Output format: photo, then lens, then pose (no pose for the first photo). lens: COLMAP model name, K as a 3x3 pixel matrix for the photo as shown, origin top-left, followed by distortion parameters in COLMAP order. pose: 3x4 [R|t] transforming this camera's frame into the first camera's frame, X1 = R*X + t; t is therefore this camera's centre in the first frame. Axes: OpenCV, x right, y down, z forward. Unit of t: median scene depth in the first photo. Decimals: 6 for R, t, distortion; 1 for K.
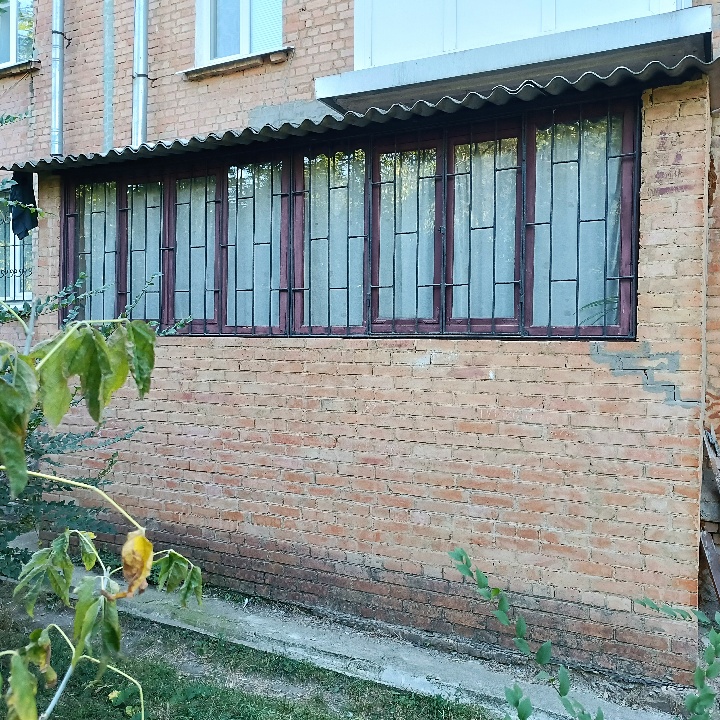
lens RADIAL K [[718.0, 0, 365.6], [0, 718.0, 340.5], [0, 0, 1]] dist [0.032884, -0.026099]
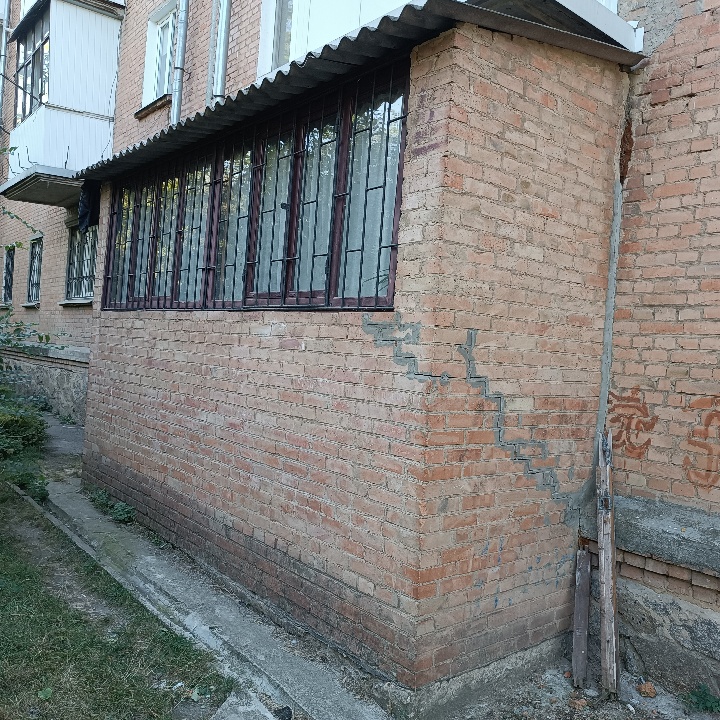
lens RADIAL K [[718.0, 0, 365.6], [0, 718.0, 340.5], [0, 0, 1]] dist [0.032884, -0.026099]
pose [[0.907404, 0.046845, -0.417641, 0.614082], [-0.062214, 0.997792, -0.023252, 0.053251], [0.415630, 0.047082, 0.908315, 0.104345]]
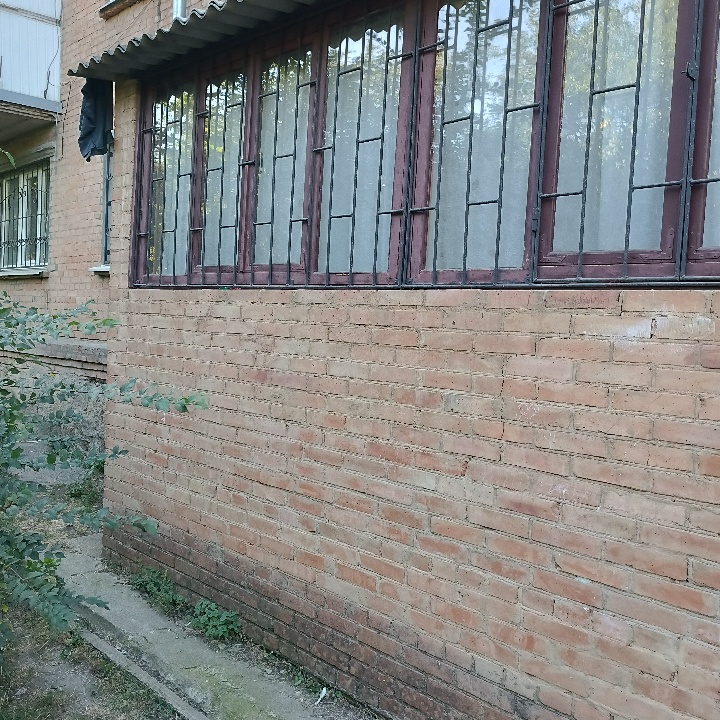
lens RADIAL K [[699.1, 0, 360.0], [0, 699.1, 360.0], [0, 0, 1]] dist [0.035279, -0.007833]
pose [[0.960508, 0.054028, -0.272958, 0.026700], [-0.046237, 0.998321, 0.034901, 0.038349], [0.274385, -0.020903, 0.961393, 0.429867]]
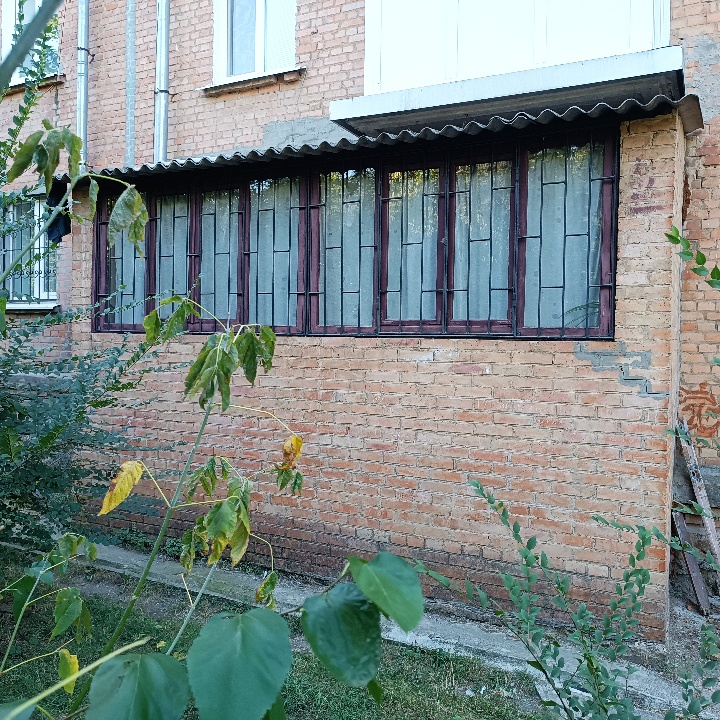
lens RADIAL K [[718.0, 0, 365.6], [0, 718.0, 340.5], [0, 0, 1]] dist [0.032884, -0.026099]
pose [[0.999956, 0.004850, 0.007972, -0.023477], [-0.004877, 0.999982, 0.003358, -0.001785], [-0.007955, -0.003396, 0.999963, -0.116480]]
